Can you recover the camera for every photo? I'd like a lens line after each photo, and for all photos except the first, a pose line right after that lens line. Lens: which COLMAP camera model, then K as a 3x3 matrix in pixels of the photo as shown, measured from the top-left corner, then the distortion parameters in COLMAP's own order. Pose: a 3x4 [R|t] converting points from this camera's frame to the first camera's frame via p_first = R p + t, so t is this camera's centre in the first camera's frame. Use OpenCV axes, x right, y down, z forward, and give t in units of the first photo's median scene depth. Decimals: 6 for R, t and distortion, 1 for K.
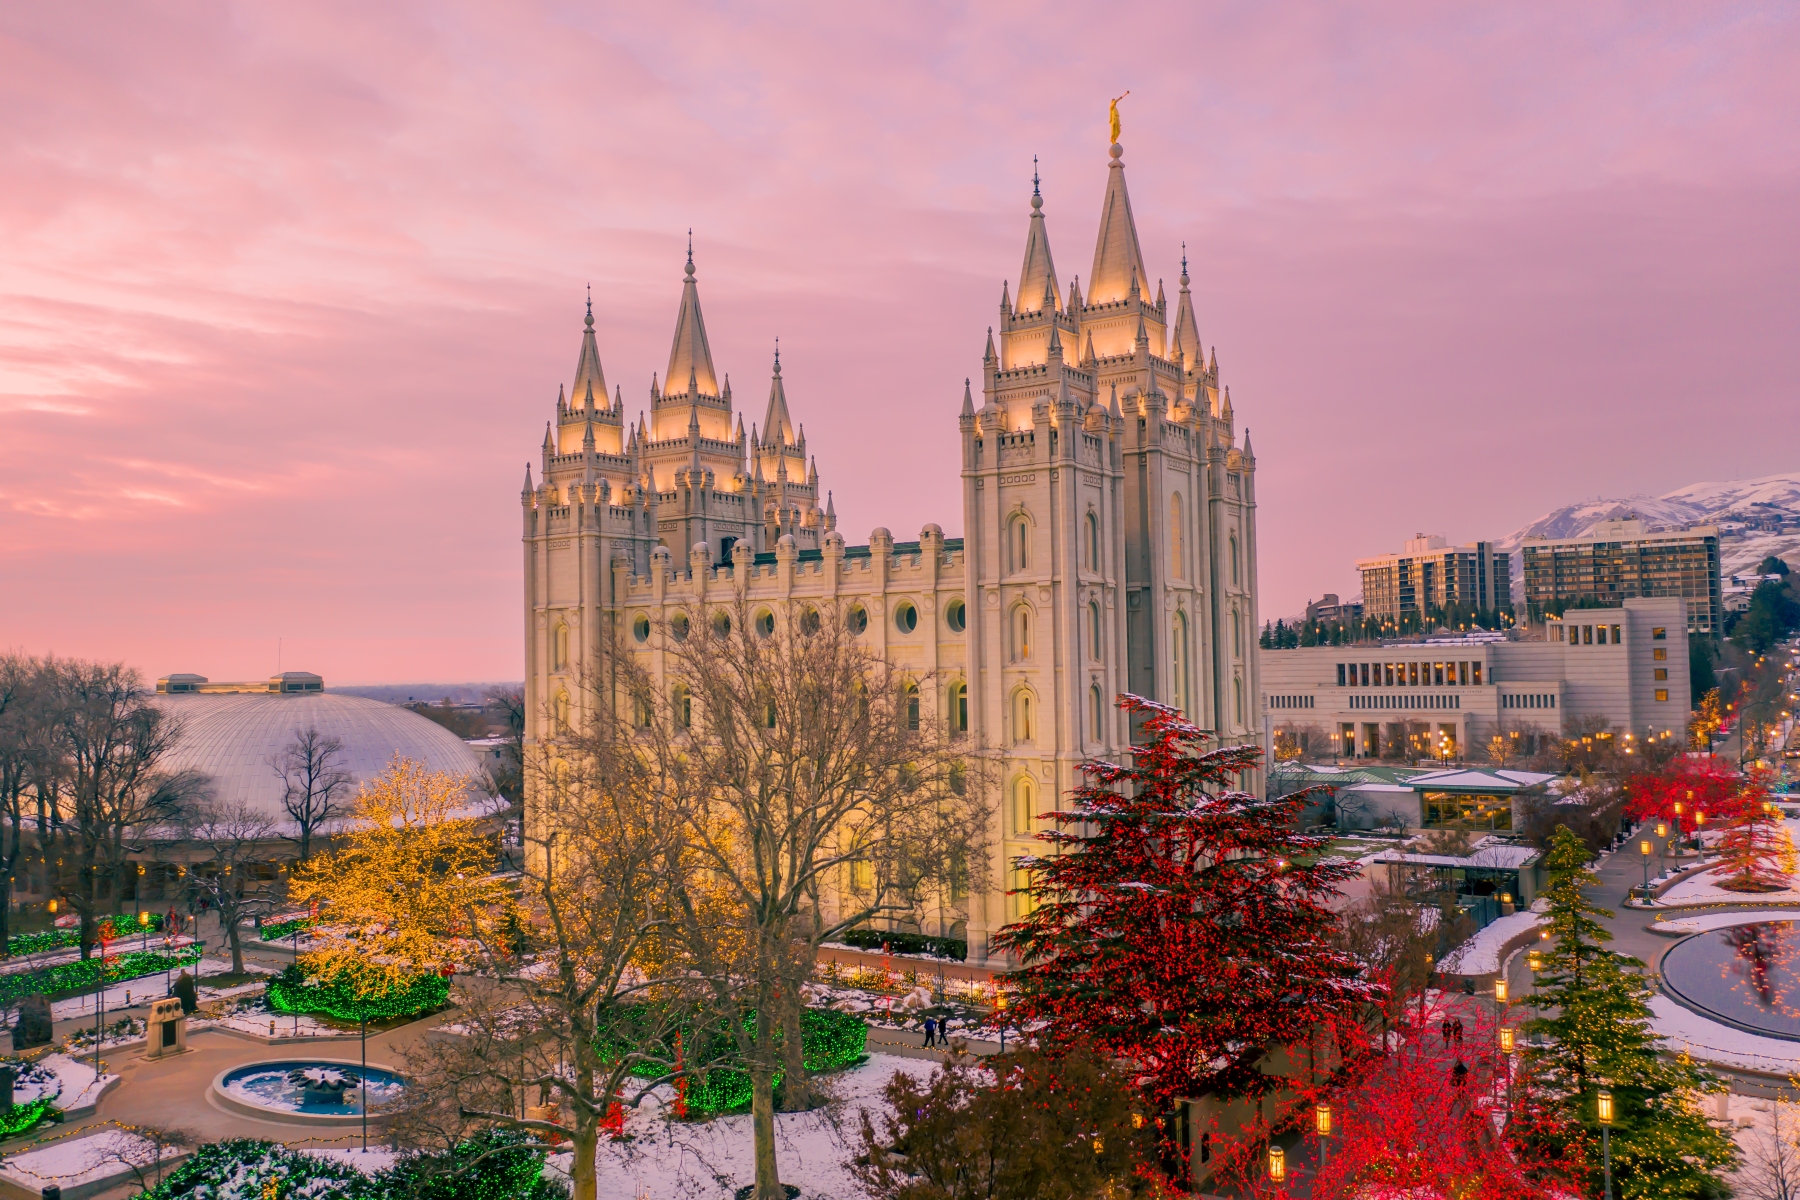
lens RADIAL K [[1414.2, 0, 900.0], [0, 1414.2, 600.0], [0, 0, 1]] dist [-0.010355, 0.002398]
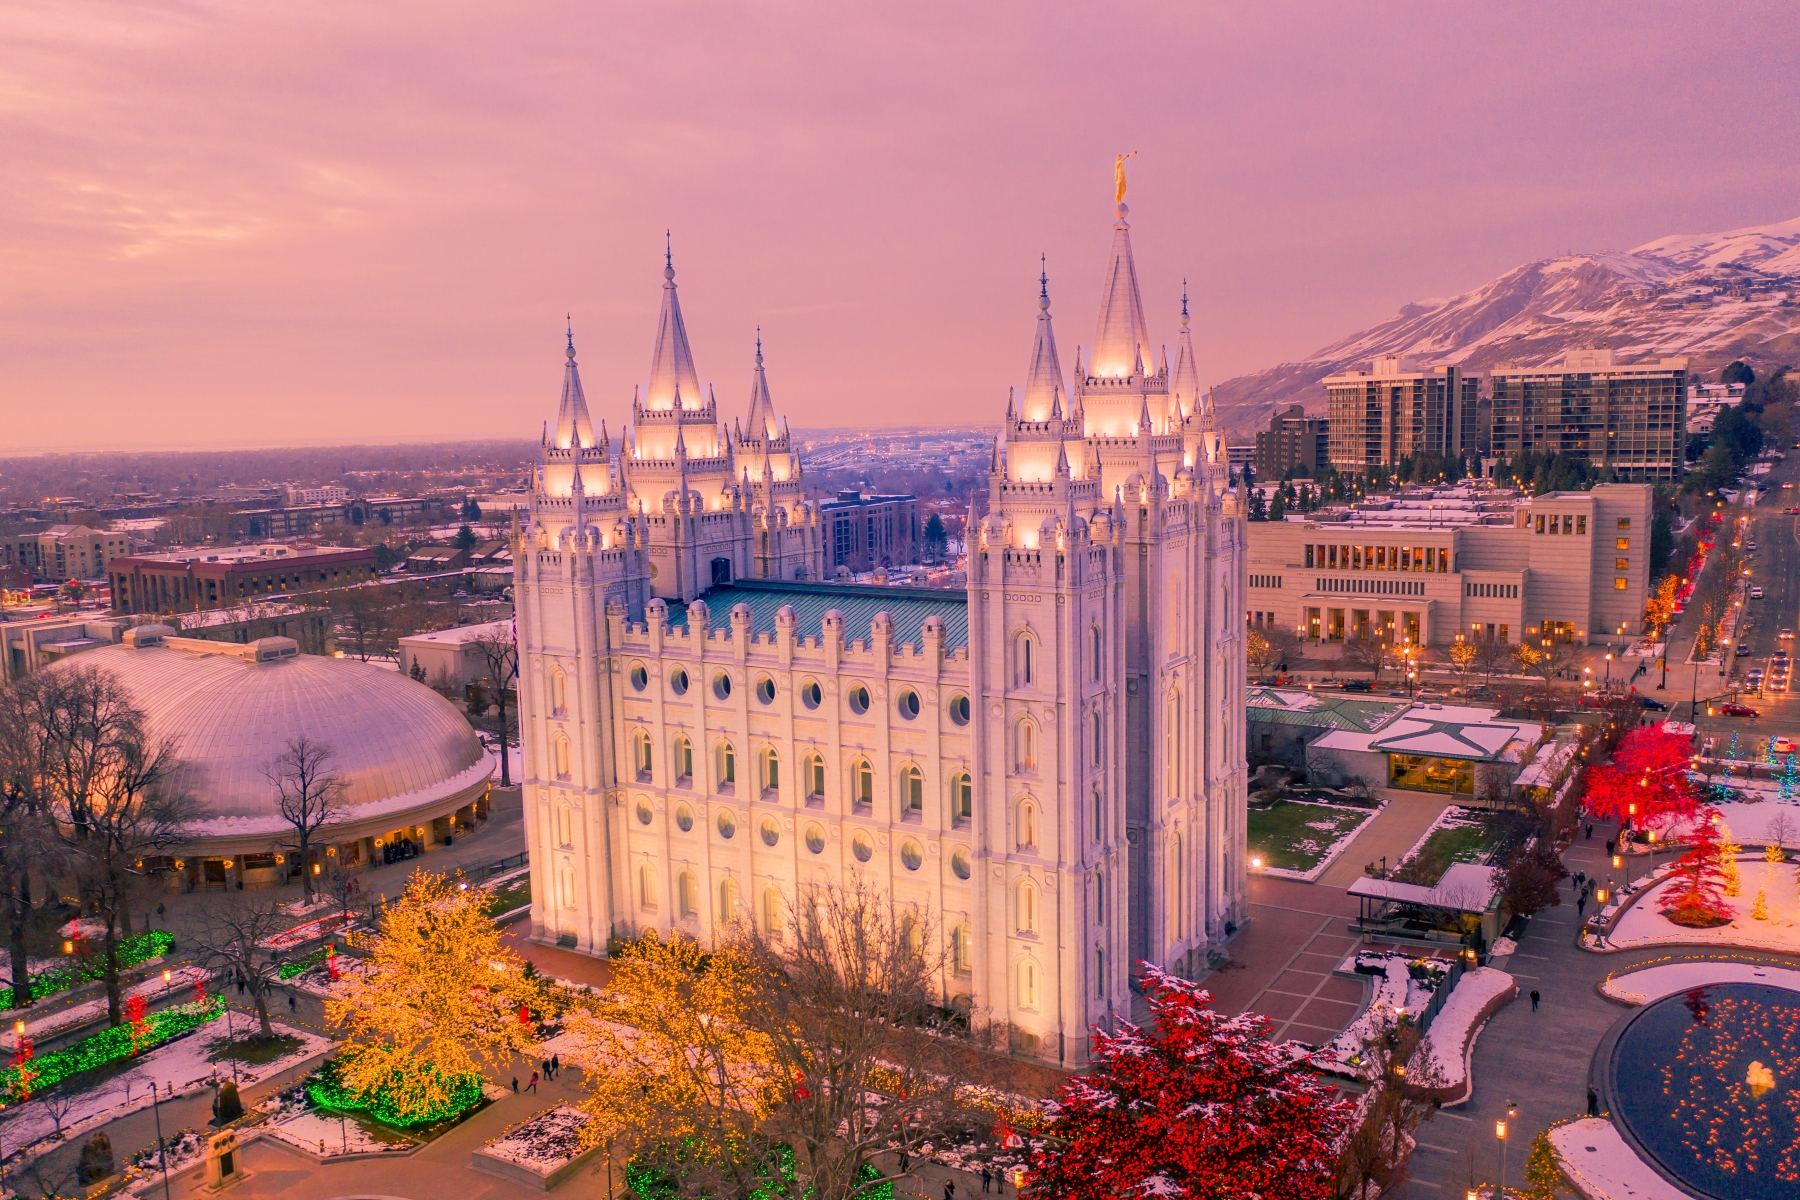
lens RADIAL K [[1445.8, 0, 909.6], [0, 1445.8, 609.1], [0, 0, 1]] dist [-0.007235, -0.005134]
pose [[0.999119, -0.009841, 0.040798, -0.032177], [0.002614, 0.984825, 0.173530, -0.206028], [-0.041887, -0.173270, 0.983983, -0.011395]]
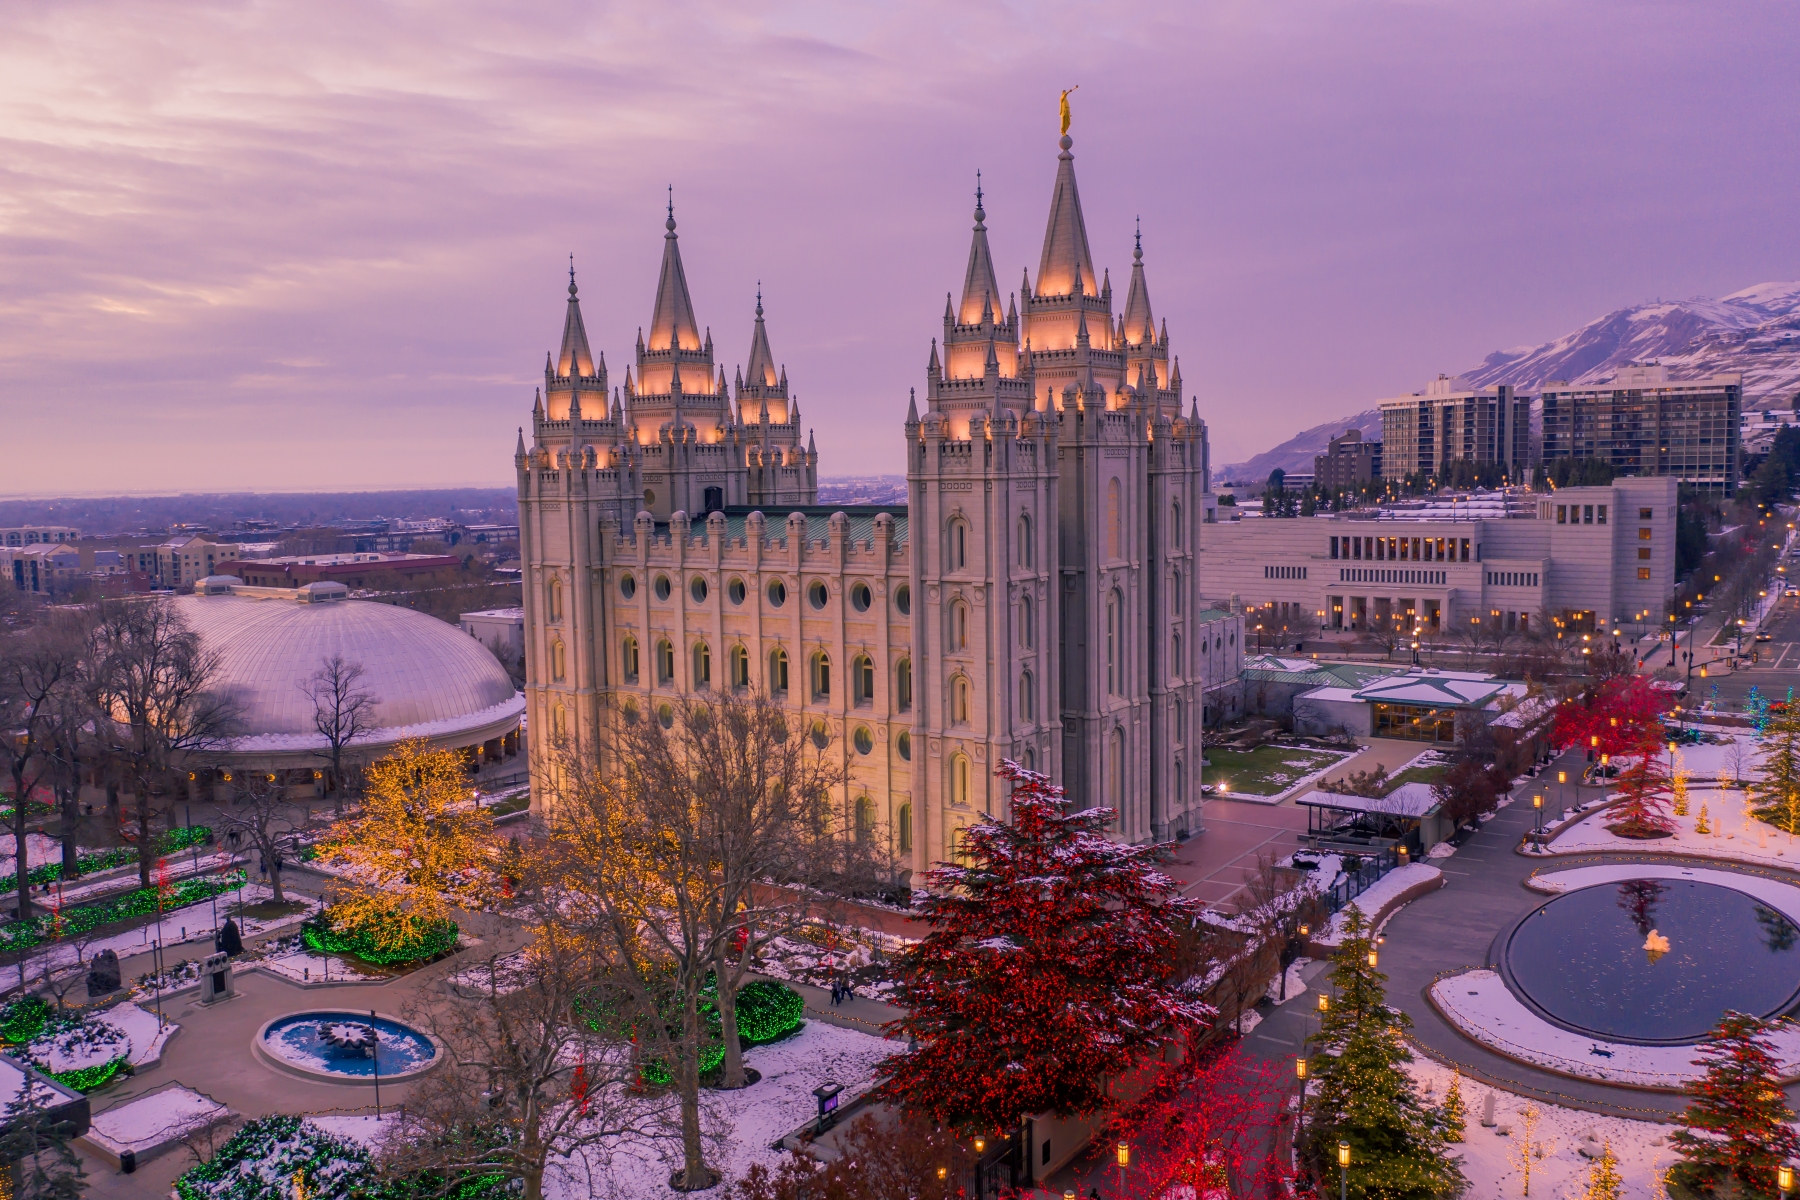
lens RADIAL K [[1414.2, 0, 900.0], [0, 1414.2, 600.0], [0, 0, 1]] dist [-0.010355, 0.002398]
pose [[0.999651, 0.002393, -0.026307, 0.055038], [0.001259, 0.990440, 0.137936, -0.119277], [0.026386, -0.137921, 0.990092, -0.072314]]
